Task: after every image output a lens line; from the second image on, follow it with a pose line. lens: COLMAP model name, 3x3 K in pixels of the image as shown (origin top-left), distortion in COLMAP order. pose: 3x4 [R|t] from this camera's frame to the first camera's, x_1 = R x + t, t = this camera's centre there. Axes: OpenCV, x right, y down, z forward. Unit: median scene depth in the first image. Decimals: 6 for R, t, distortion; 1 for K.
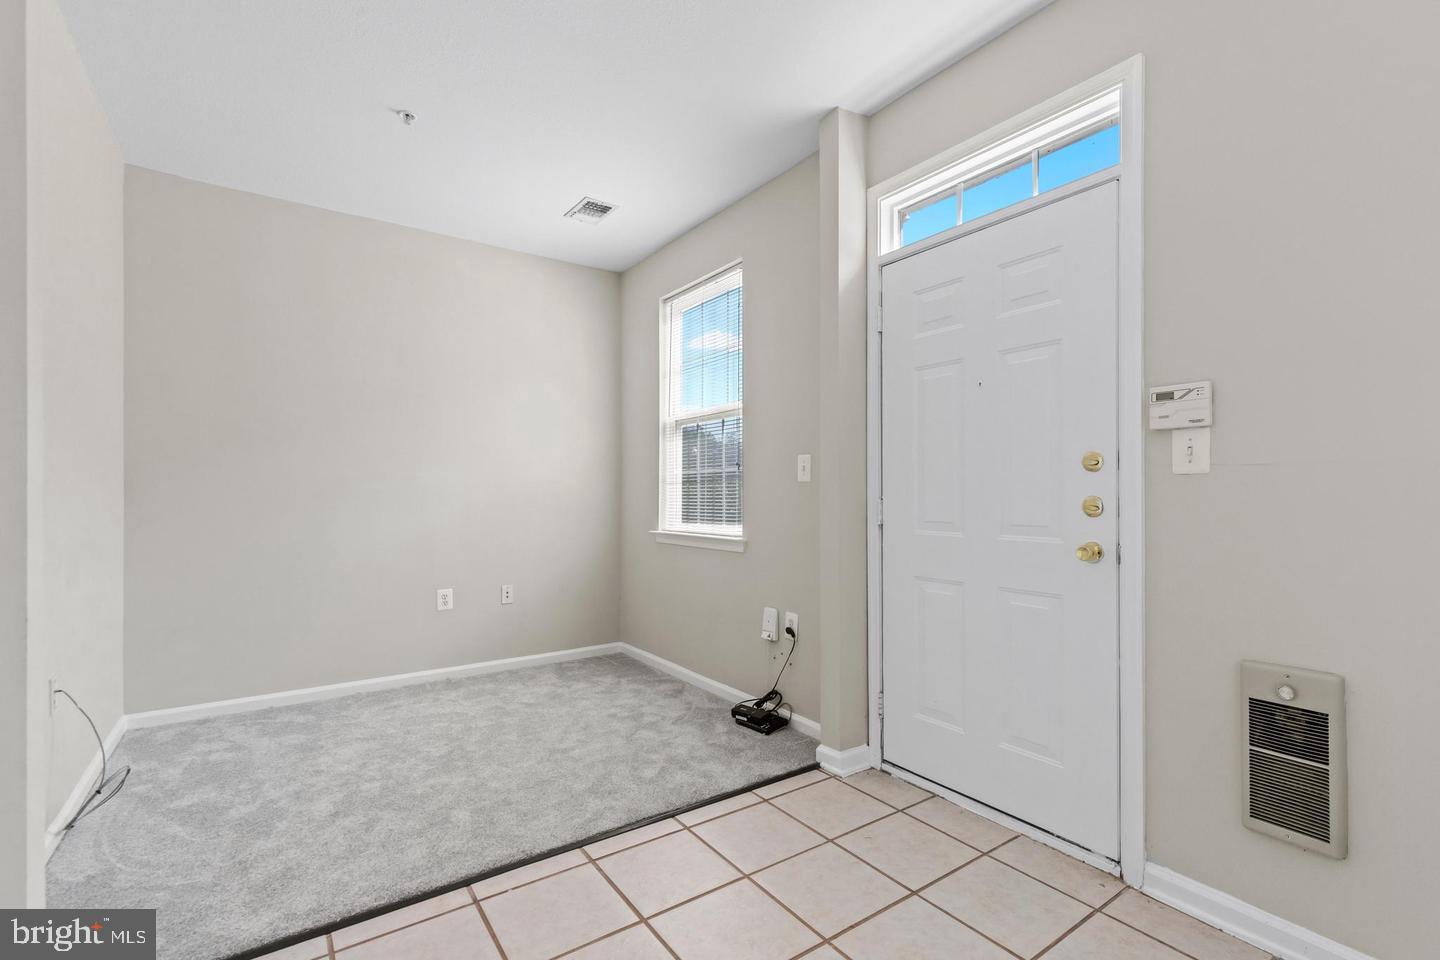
lens RADIAL K [[644.0, 0, 718.7], [0, 644.0, 486.8], [0, 0, 1]] dist [-0.002691, -0.000415]
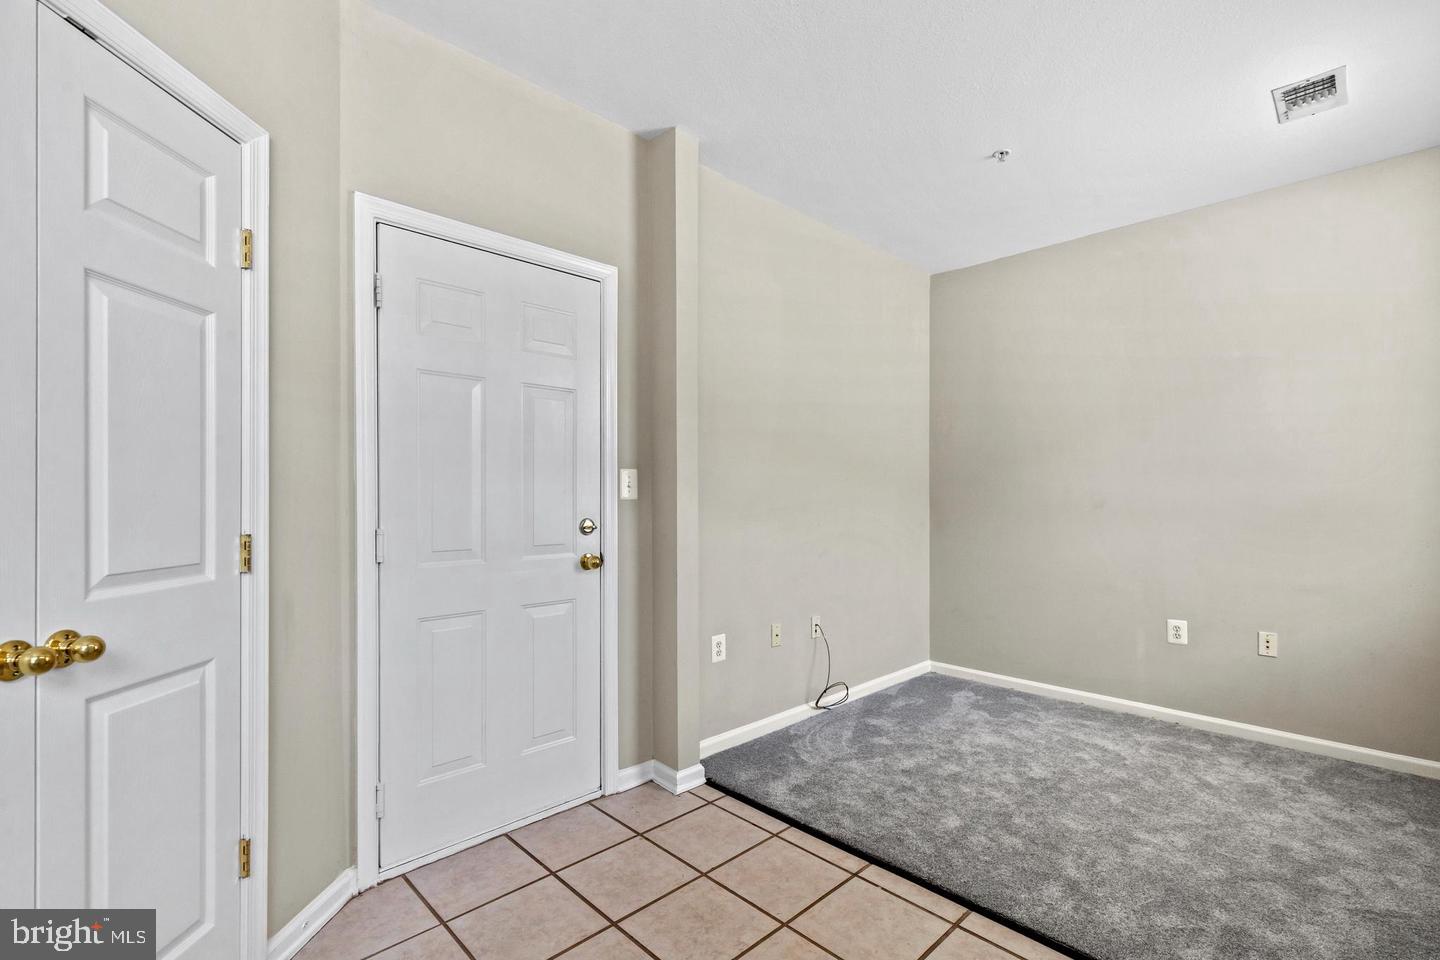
lens RADIAL K [[644.0, 0, 758.5], [0, 644.0, 493.8], [0, 0, 1]] dist [-0.002691, -0.000415]
pose [[0.188269, 0.000262, -0.982117, 0.386997], [0.005208, 0.999986, 0.001265, -0.019210], [0.982104, -0.005353, 0.188265, 0.334536]]
